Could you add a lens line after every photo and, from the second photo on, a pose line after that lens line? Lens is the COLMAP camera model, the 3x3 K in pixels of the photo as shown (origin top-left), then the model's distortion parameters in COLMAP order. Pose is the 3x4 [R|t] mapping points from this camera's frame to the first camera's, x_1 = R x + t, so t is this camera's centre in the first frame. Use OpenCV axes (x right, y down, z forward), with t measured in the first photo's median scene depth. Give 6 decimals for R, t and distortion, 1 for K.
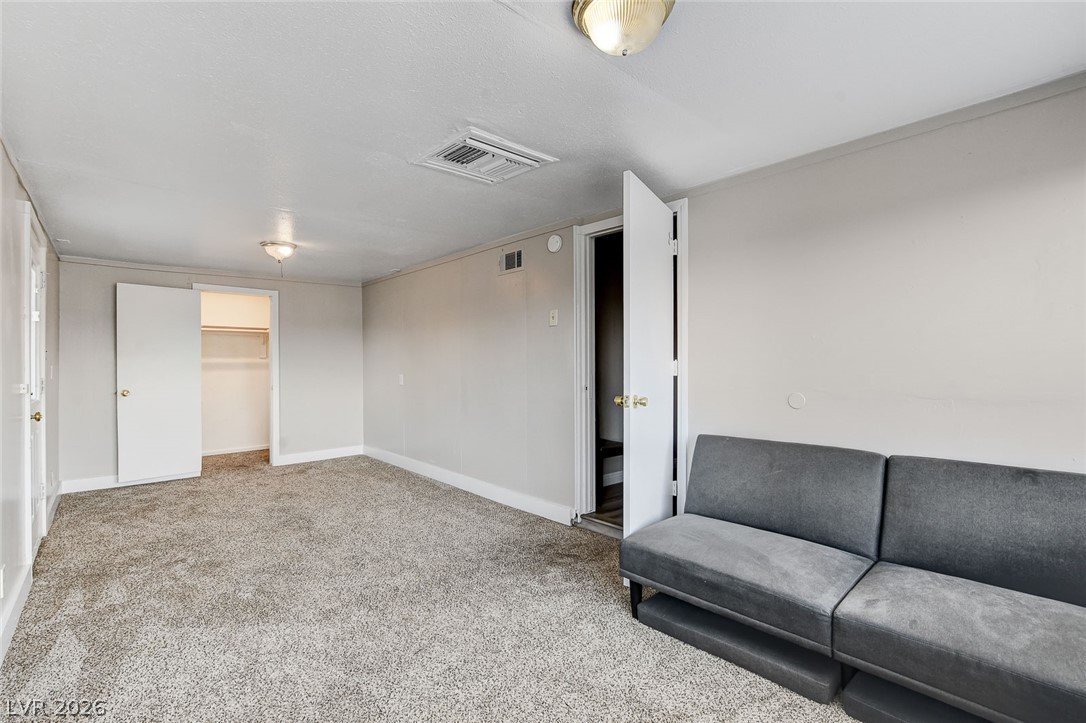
lens RADIAL K [[477.3, 0, 538.1], [0, 477.3, 363.4], [0, 0, 1]] dist [-0.020741, 0.003027]
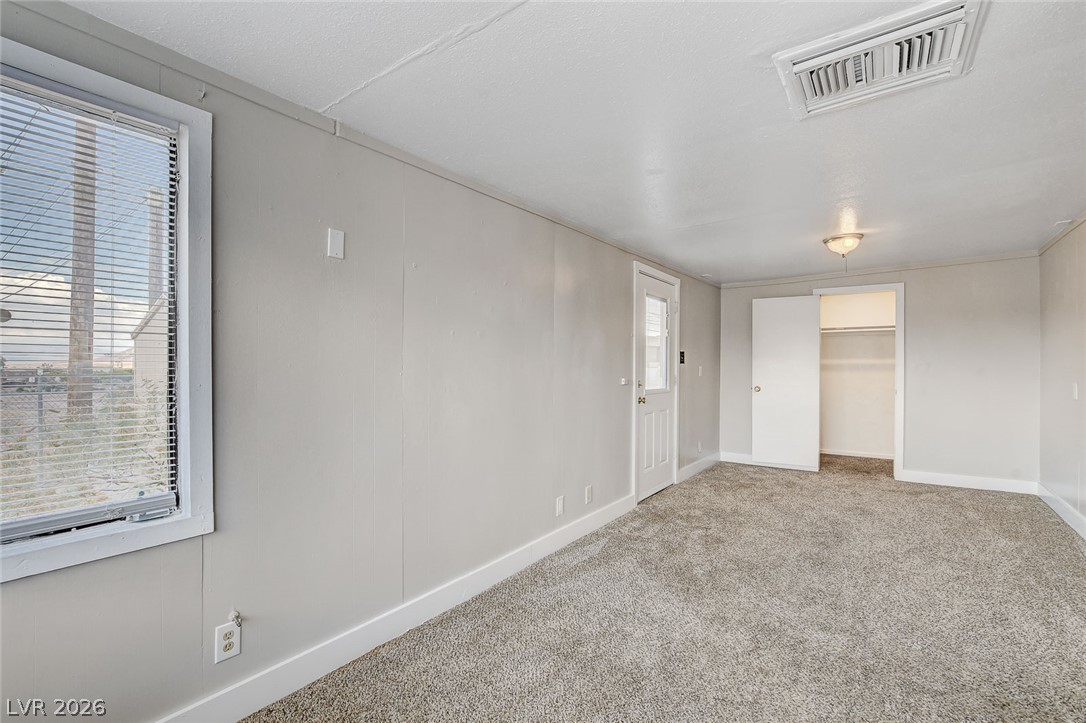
lens RADIAL K [[477.3, 0, 539.3], [0, 477.3, 362.0], [0, 0, 1]] dist [-0.020741, 0.003027]
pose [[0.199185, -0.002331, -0.979959, 0.251071], [0.000377, 0.999997, -0.002303, -0.004890], [0.979962, 0.000089, 0.199186, 0.235518]]
